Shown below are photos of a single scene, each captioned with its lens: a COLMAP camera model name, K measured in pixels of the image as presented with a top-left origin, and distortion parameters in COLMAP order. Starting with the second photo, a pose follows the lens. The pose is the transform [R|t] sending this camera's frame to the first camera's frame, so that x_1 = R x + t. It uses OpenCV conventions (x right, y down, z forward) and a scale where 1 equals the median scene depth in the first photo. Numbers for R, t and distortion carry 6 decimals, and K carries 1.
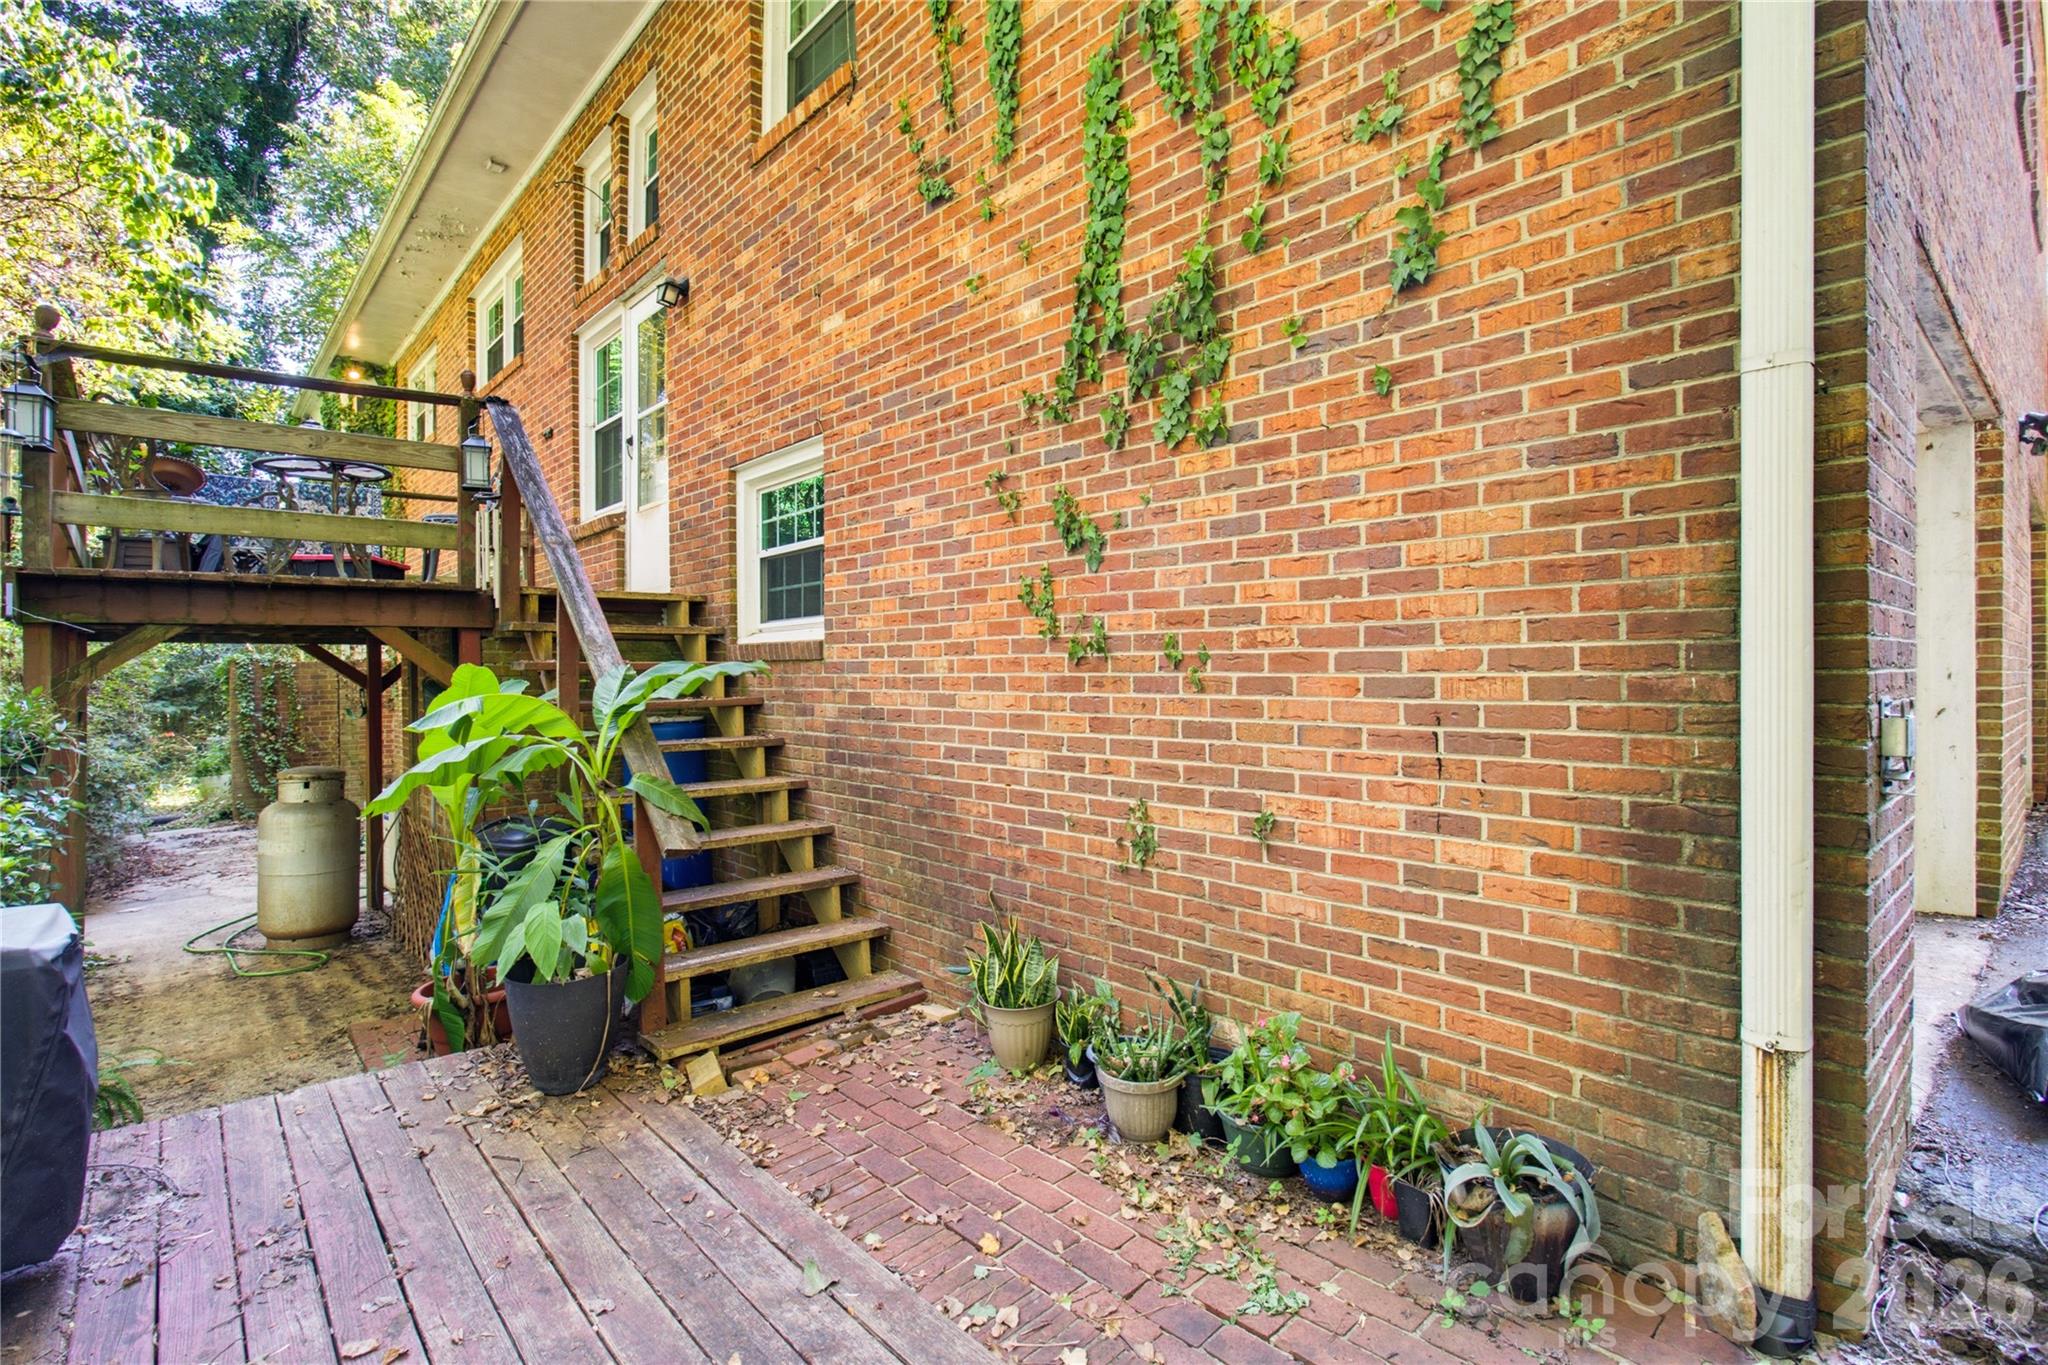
lens RADIAL K [[964.0, 0, 1008.3], [0, 964.0, 673.8], [0, 0, 1]] dist [0.001815, 0.000471]
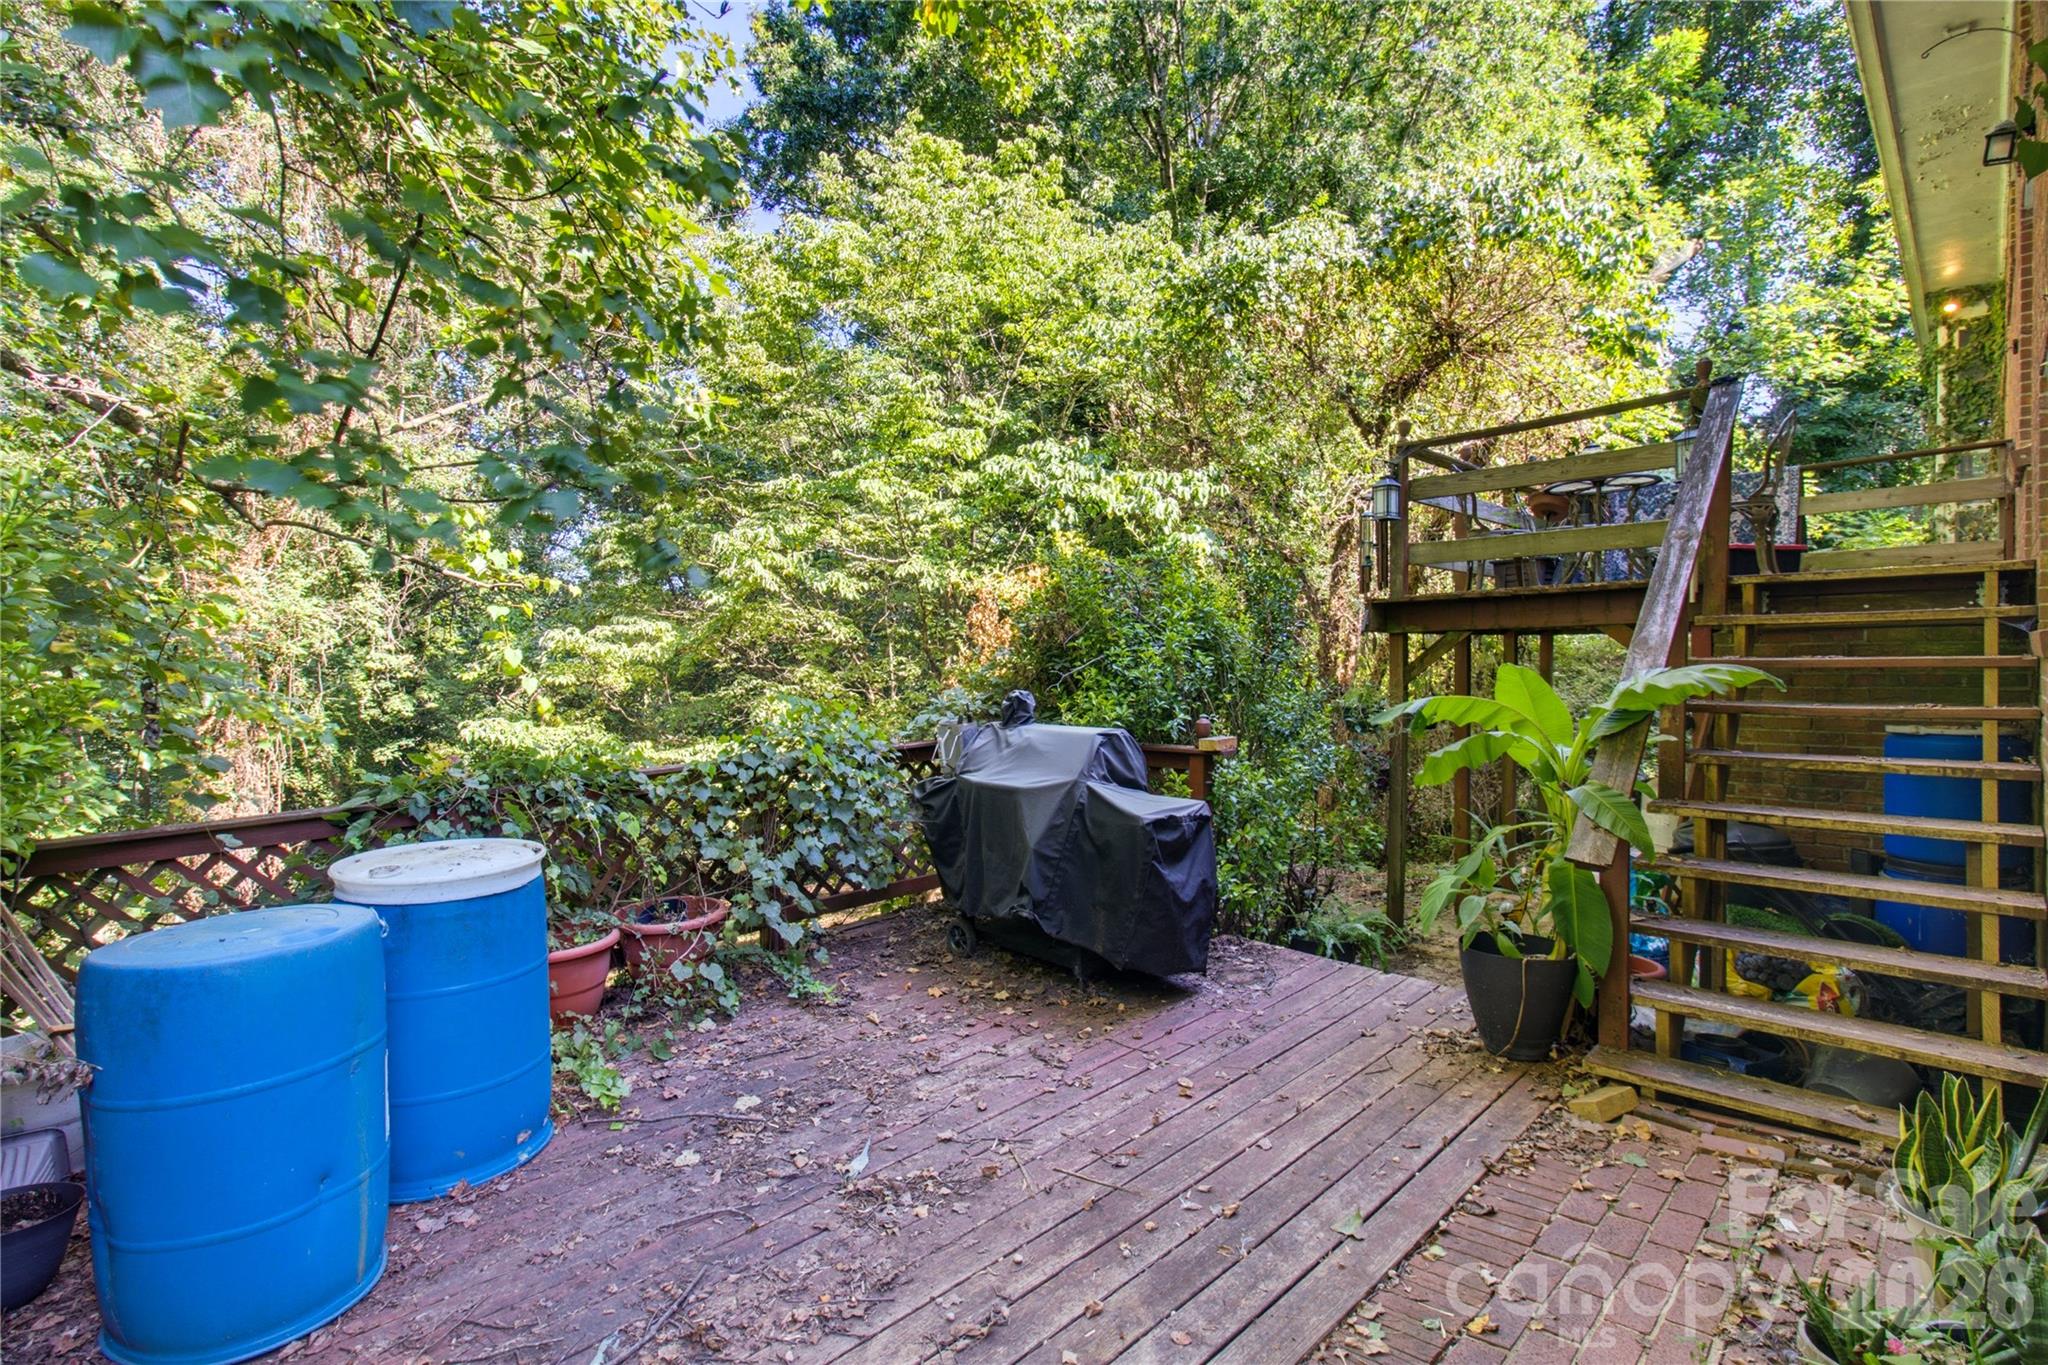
lens RADIAL K [[964.0, 0, 1008.2], [0, 964.0, 679.4], [0, 0, 1]] dist [0.001815, 0.000471]
pose [[0.074655, 0.026704, -0.996852, 0.581326], [0.014704, 0.999503, 0.027877, -0.042232], [0.997101, -0.016739, 0.074225, 0.331557]]
